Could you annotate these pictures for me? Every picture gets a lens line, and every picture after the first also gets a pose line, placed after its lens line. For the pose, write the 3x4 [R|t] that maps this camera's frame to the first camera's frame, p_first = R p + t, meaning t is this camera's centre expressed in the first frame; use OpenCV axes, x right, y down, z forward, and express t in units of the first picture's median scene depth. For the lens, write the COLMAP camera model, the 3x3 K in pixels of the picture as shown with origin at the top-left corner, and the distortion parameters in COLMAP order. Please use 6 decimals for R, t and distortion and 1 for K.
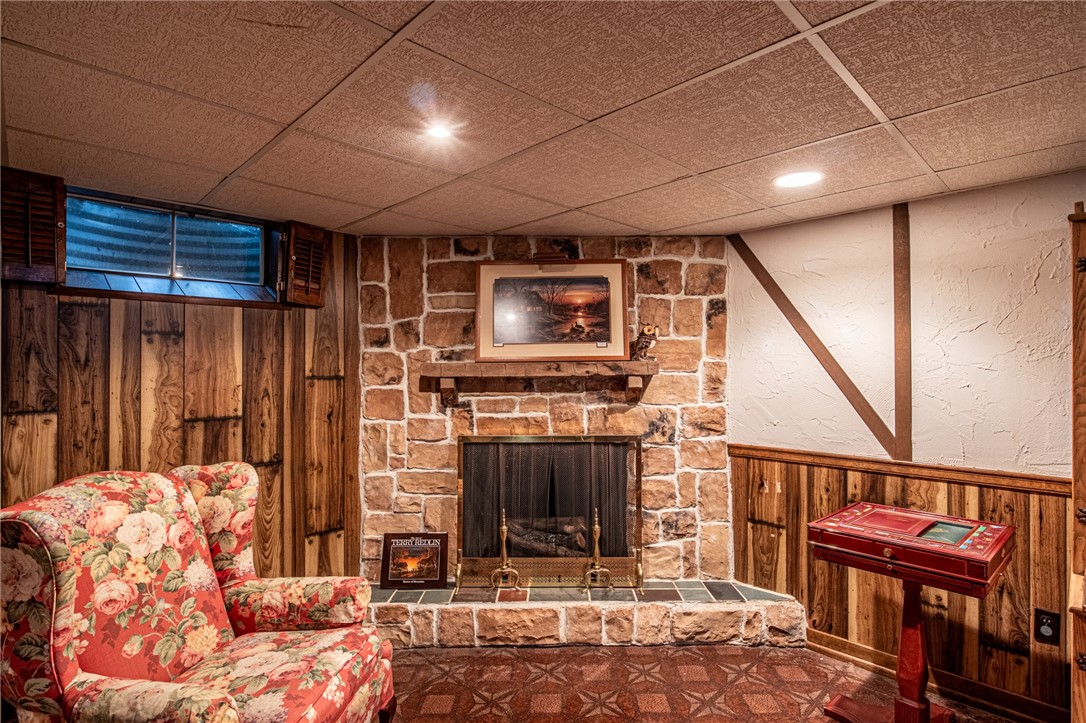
lens RADIAL K [[541.3, 0, 547.7], [0, 541.3, 362.5], [0, 0, 1]] dist [-0.014874, 0.001195]
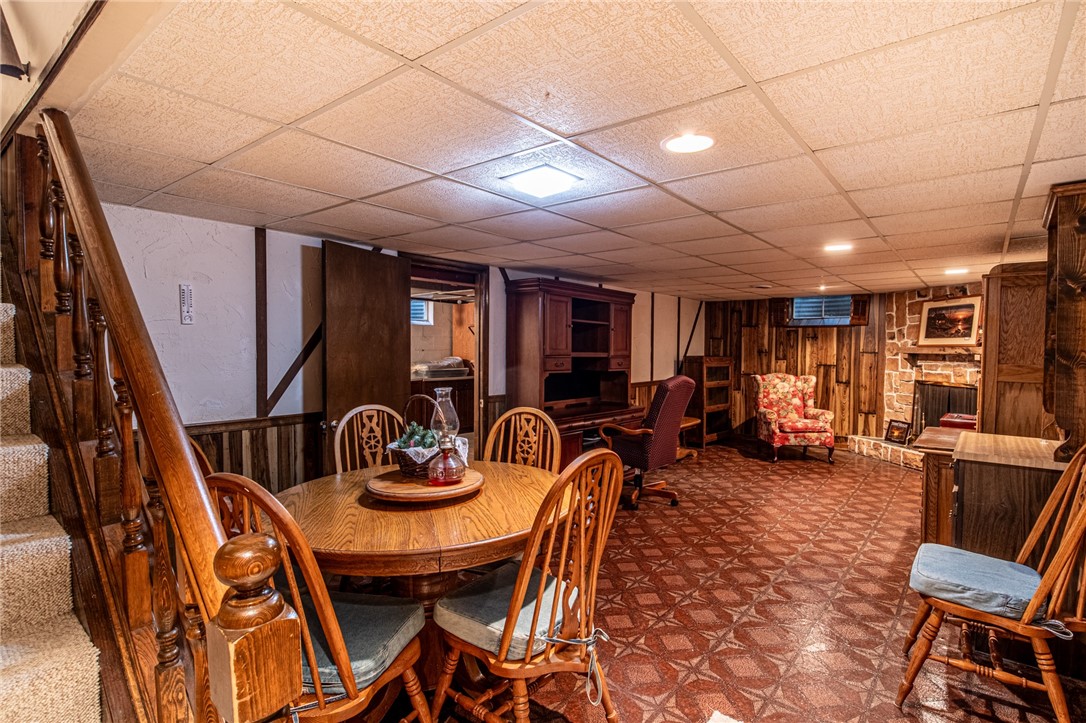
lens RADIAL K [[541.3, 0, 546.9], [0, 541.3, 363.7], [0, 0, 1]] dist [-0.014874, 0.001195]
pose [[0.111994, 0.037267, -0.993010, 1.914725], [0.001718, 0.999288, 0.037696, -0.017164], [0.993707, -0.005927, 0.111850, -0.778347]]
